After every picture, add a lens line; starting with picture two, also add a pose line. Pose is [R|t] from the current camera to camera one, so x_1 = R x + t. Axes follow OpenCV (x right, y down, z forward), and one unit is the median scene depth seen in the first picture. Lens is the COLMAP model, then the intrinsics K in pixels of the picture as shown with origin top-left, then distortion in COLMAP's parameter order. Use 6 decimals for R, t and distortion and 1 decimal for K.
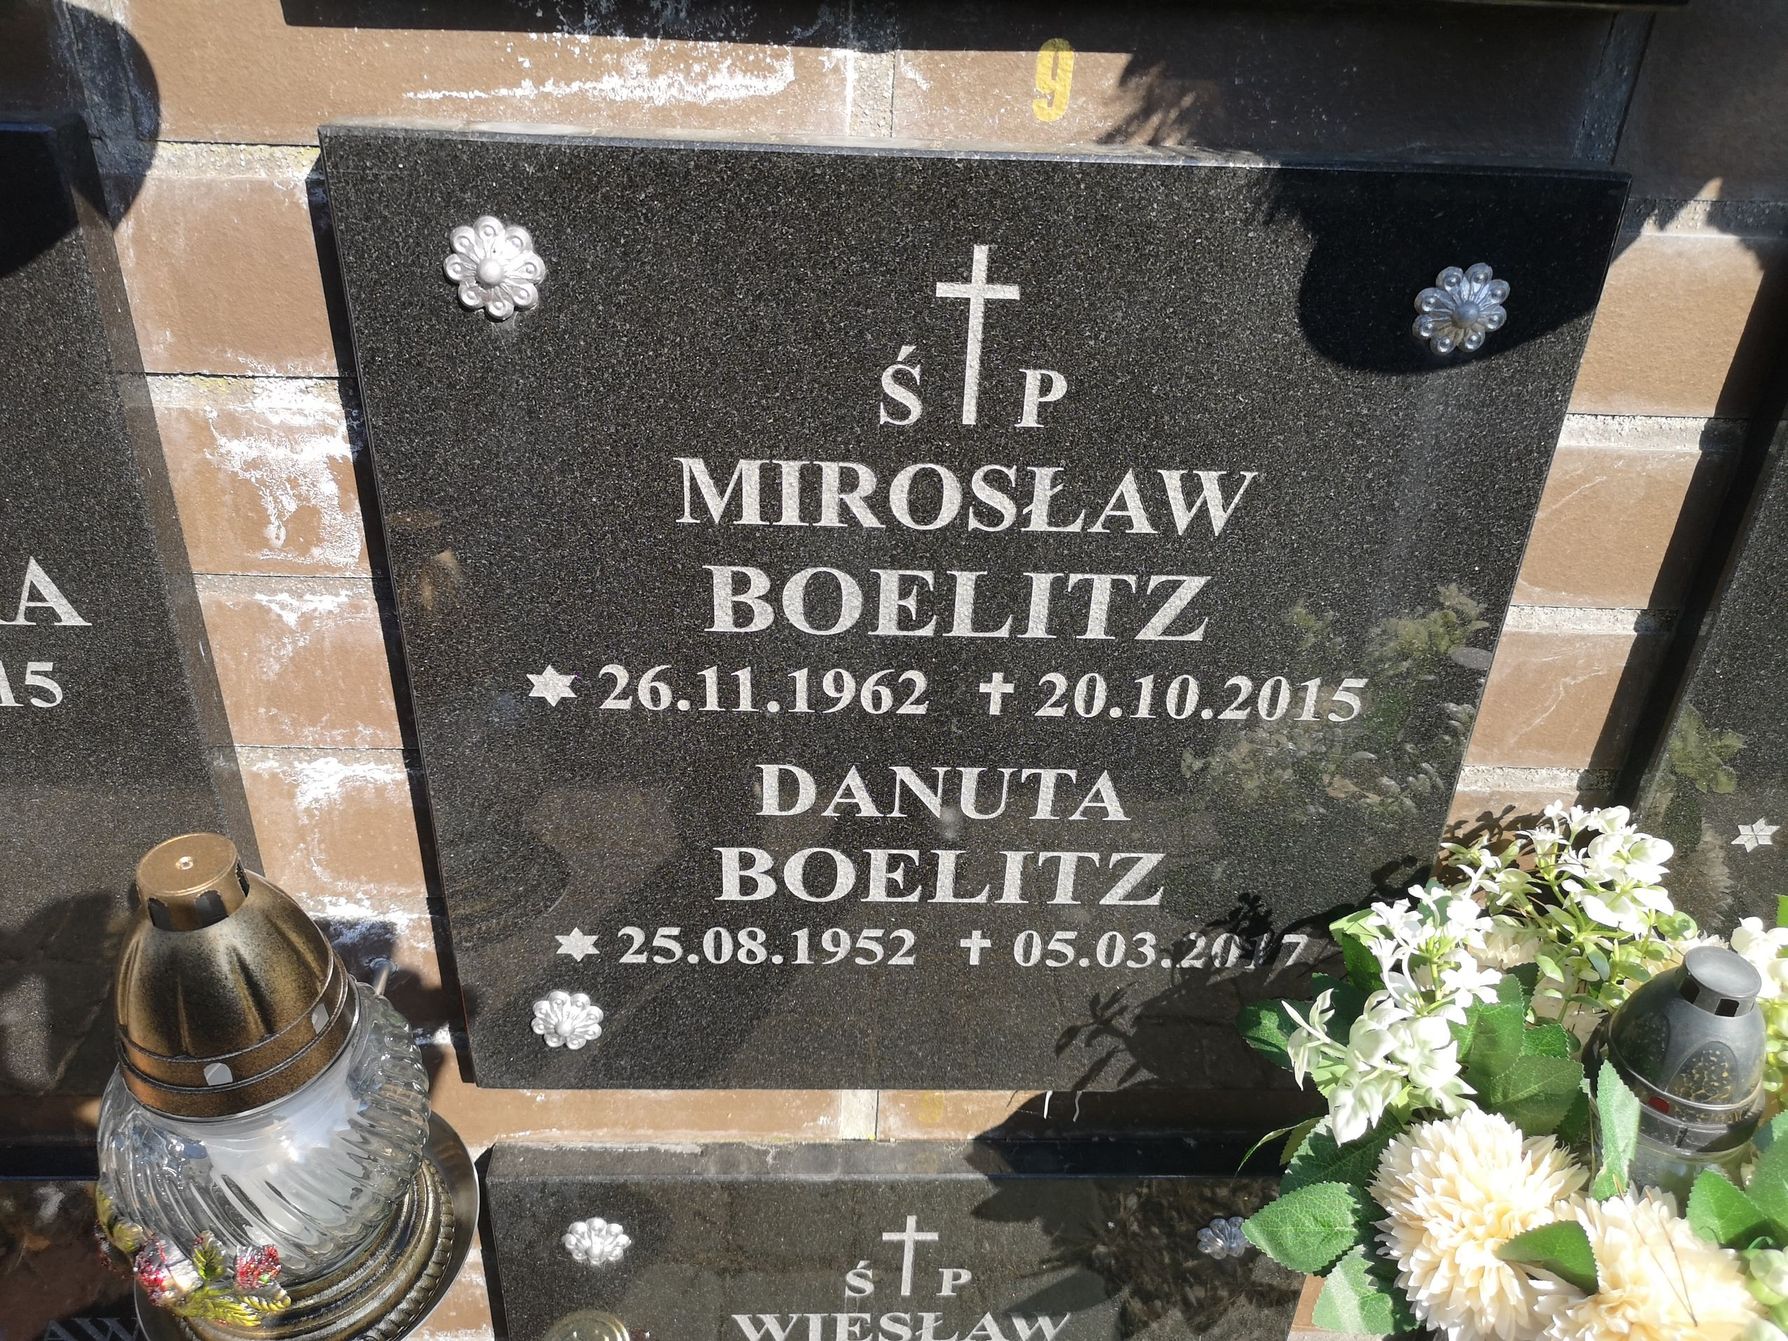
lens RADIAL K [[1388.4, 0, 894.0], [0, 1388.4, 670.5], [0, 0, 1]] dist [0.055733, -0.078541]
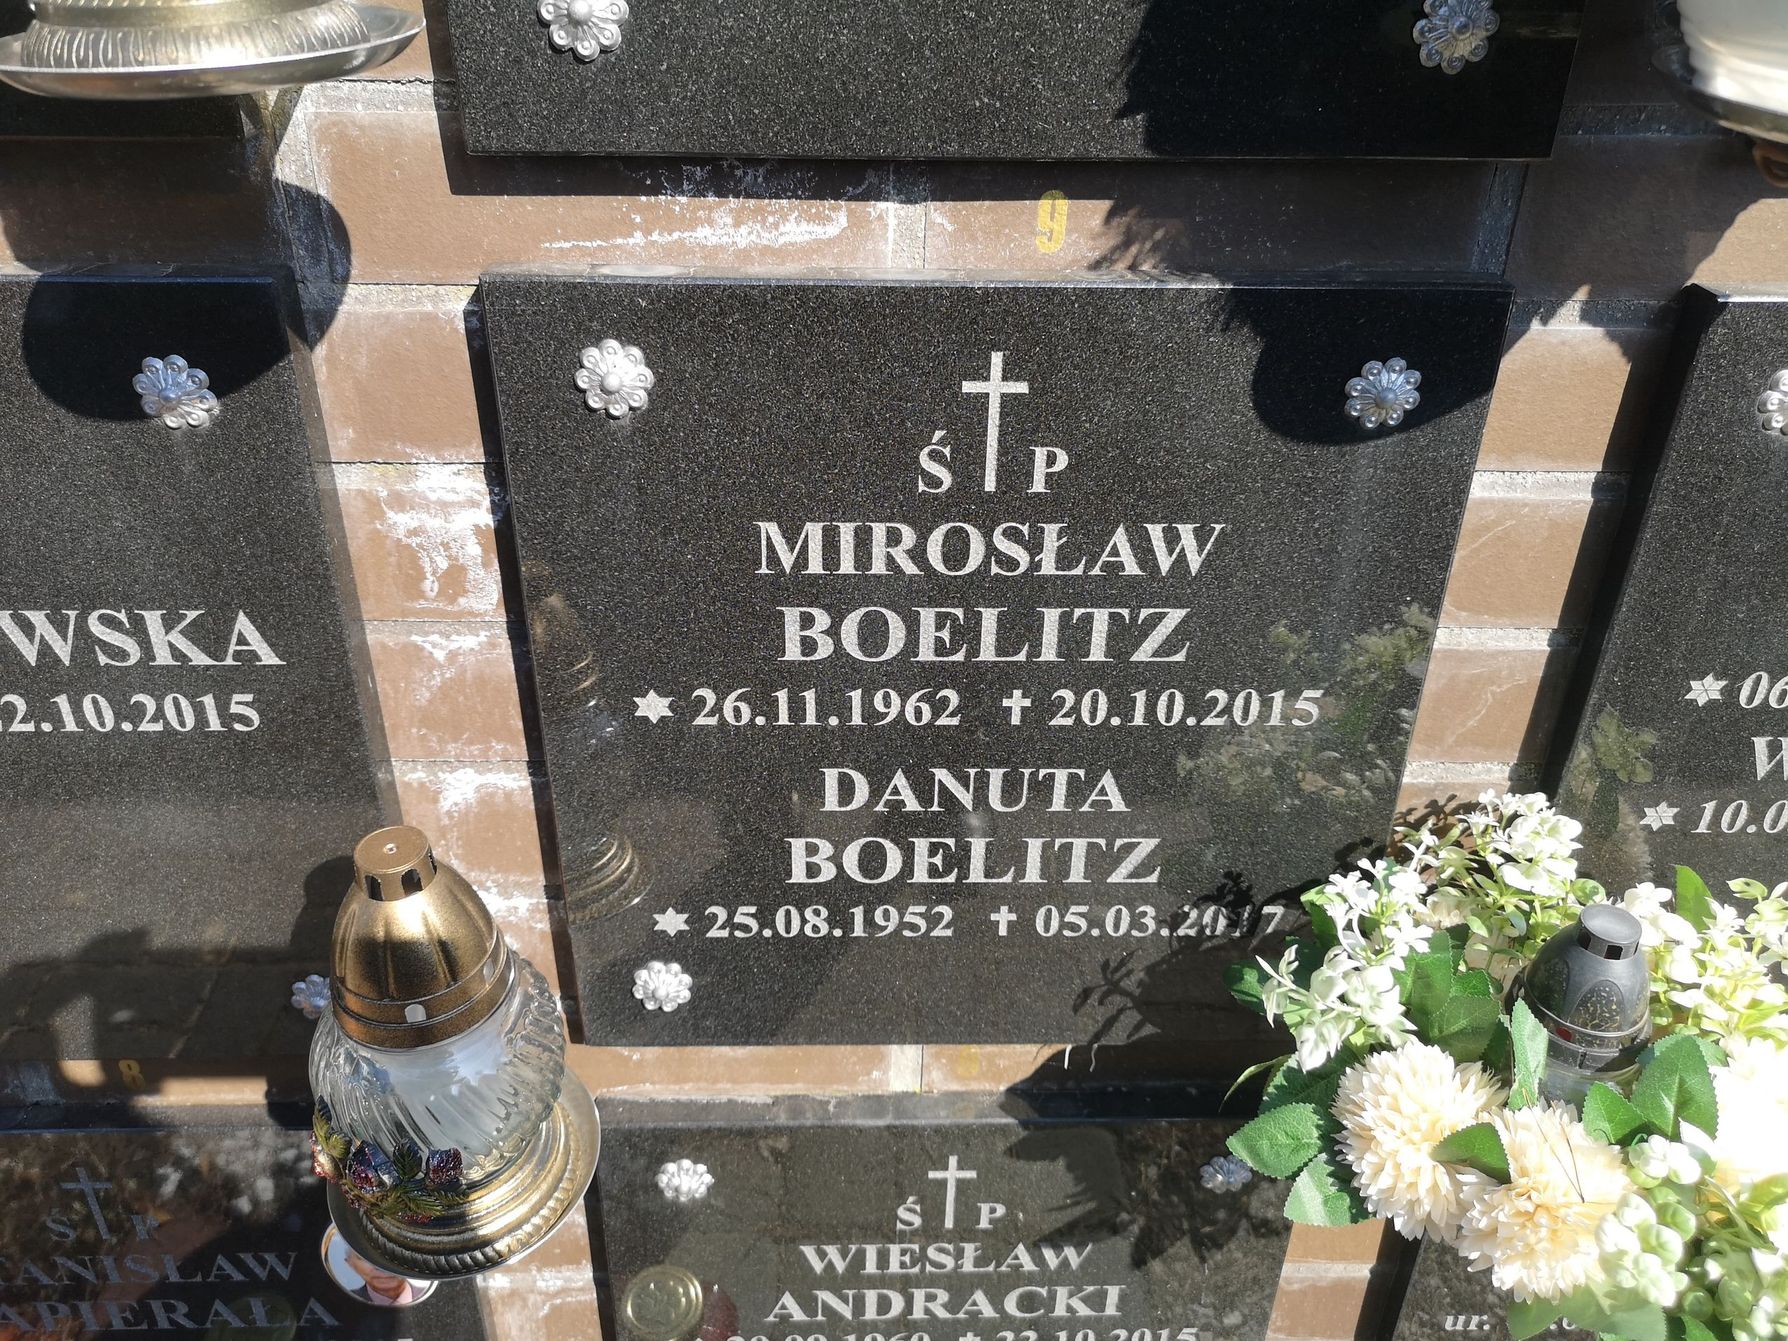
lens RADIAL K [[1365.4, 0, 886.6], [0, 1365.4, 653.0], [0, 0, 1]] dist [0.044117, -0.060661]
pose [[0.999569, -0.017054, -0.023878, -0.011196], [0.016470, 0.999565, -0.024477, -0.003452], [0.024285, 0.024073, 0.999415, -0.207376]]
